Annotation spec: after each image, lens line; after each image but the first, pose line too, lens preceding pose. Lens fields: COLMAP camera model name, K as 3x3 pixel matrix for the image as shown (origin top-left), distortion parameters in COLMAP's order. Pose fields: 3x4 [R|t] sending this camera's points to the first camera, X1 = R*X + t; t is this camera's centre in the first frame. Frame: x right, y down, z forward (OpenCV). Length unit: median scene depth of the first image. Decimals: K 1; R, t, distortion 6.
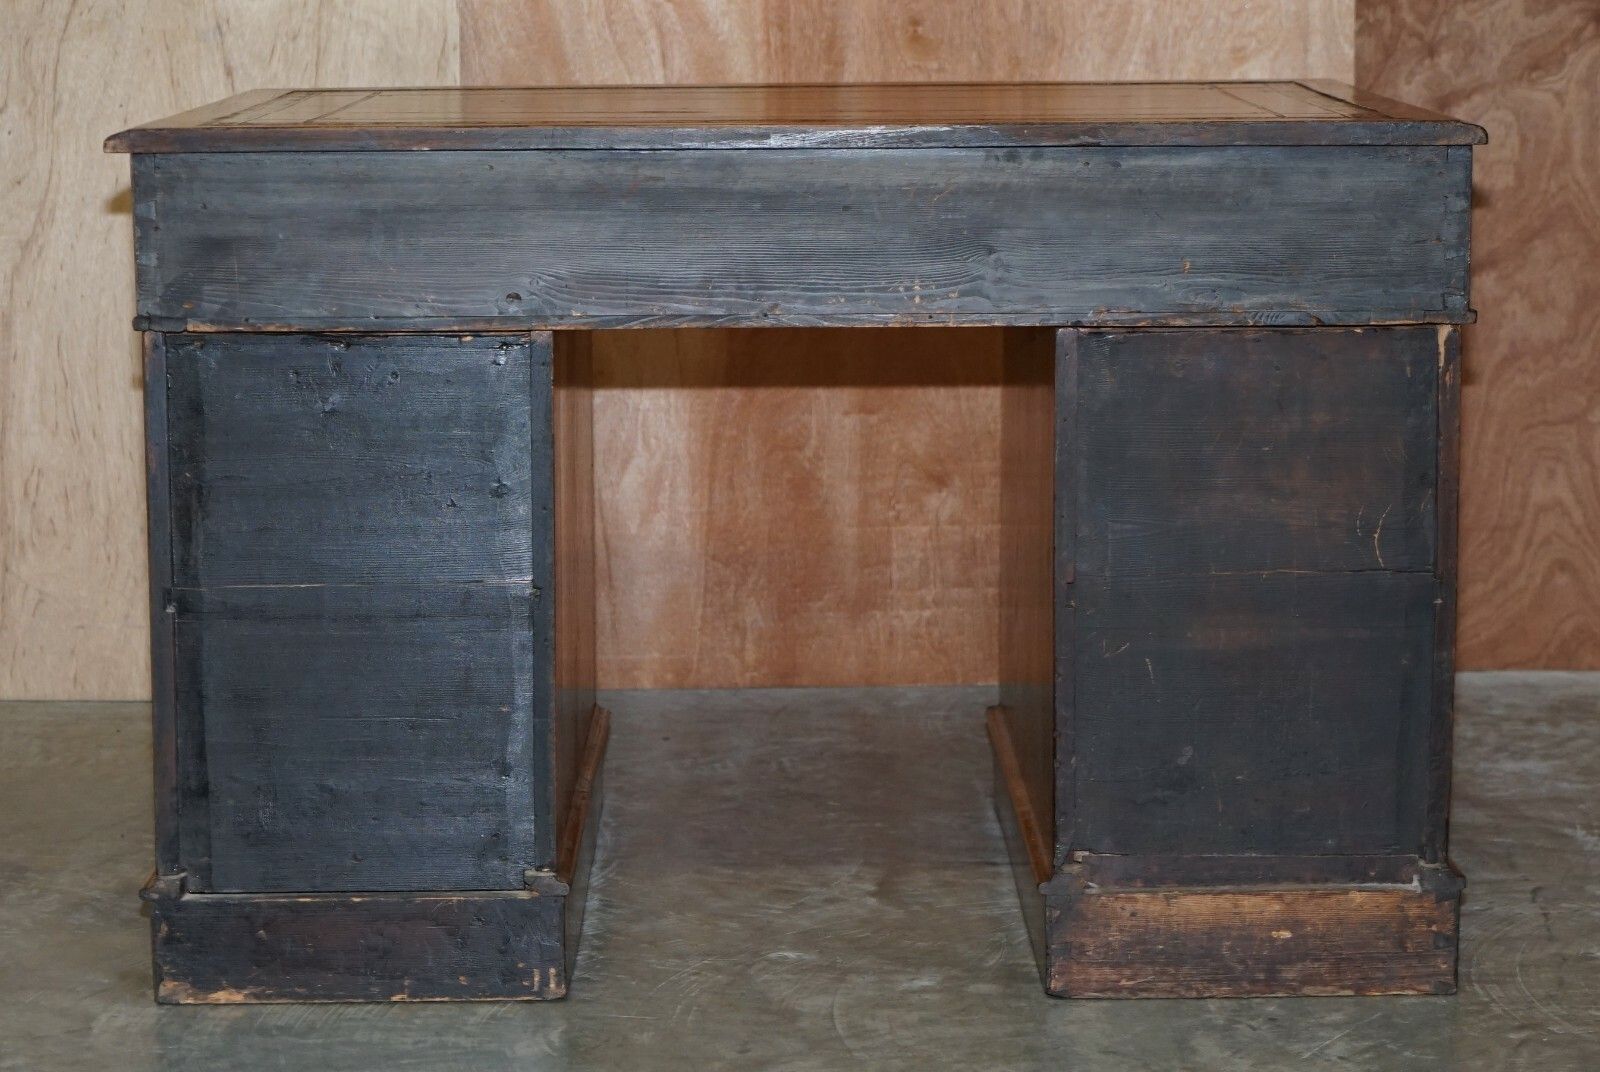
lens RADIAL K [[3708.8, 0, 815.7], [0, 3708.8, 585.2], [0, 0, 1]] dist [-0.042171, 0.000000]
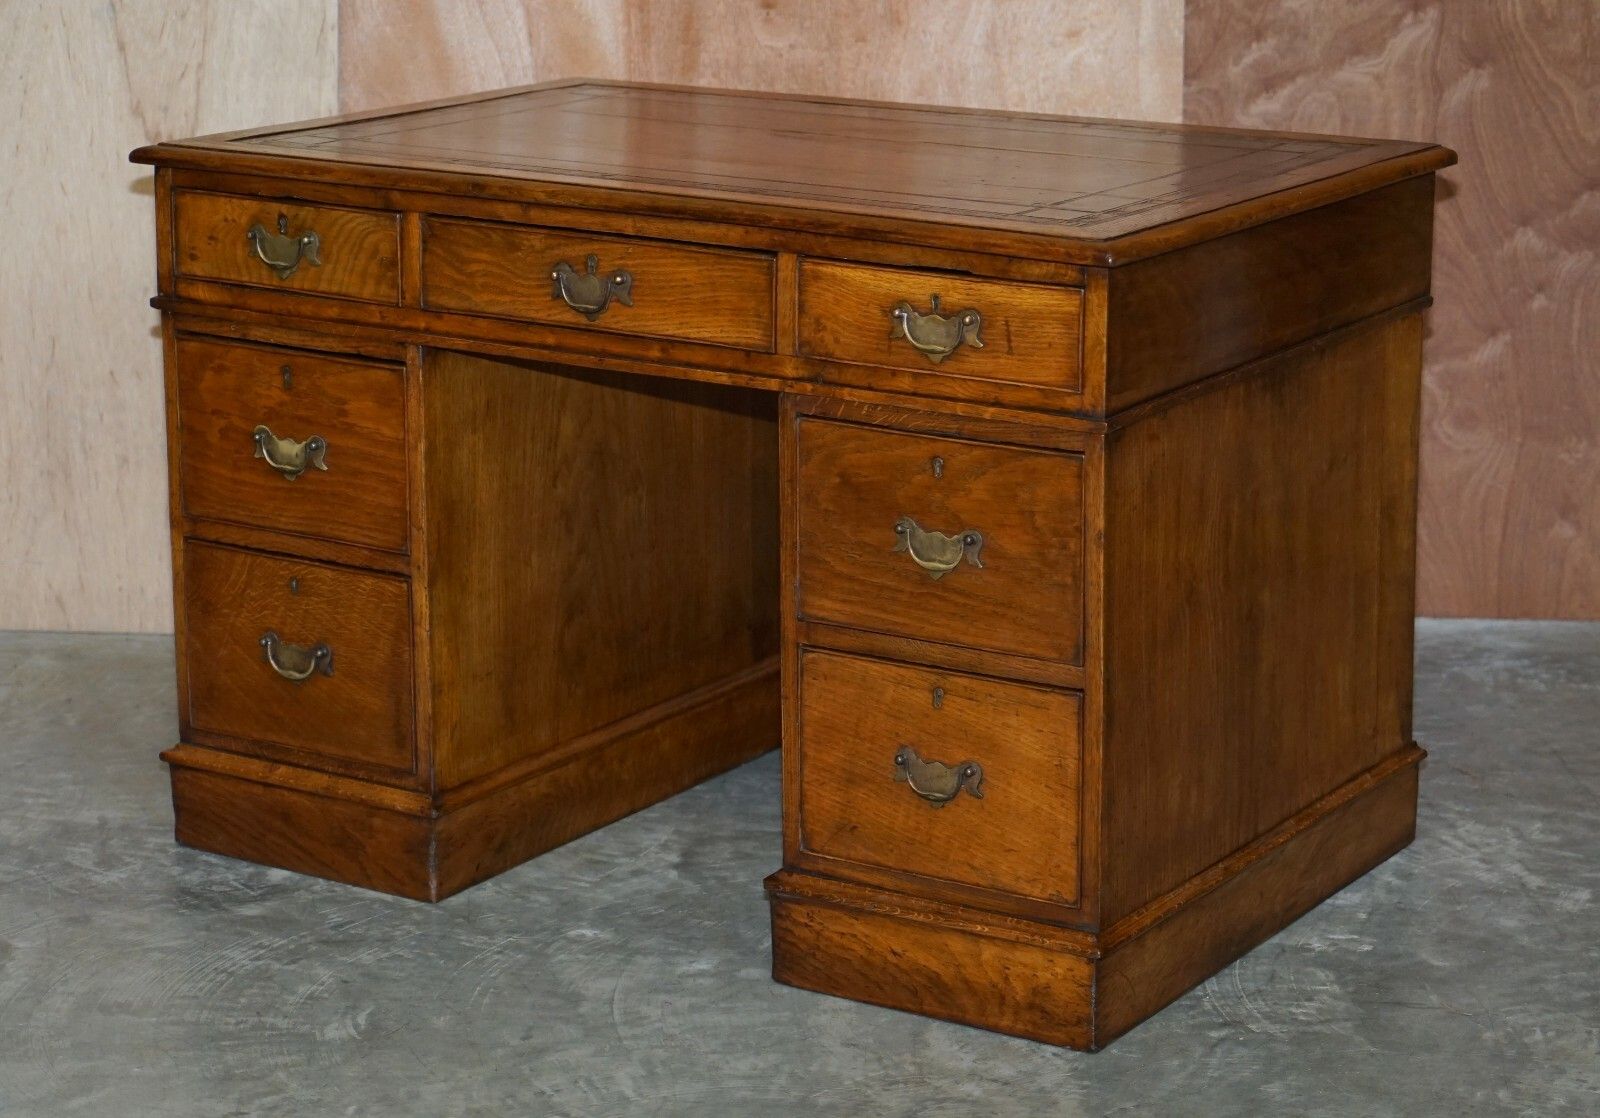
lens RADIAL K [[3792.4, 0, 767.9], [0, 3792.4, 556.2], [0, 0, 1]] dist [-0.045627, 0.000000]
pose [[0.999774, 0.013763, -0.016227, 0.063303], [-0.012767, 0.998121, 0.059930, -0.080807], [0.017022, -0.059709, 0.998071, -0.124208]]
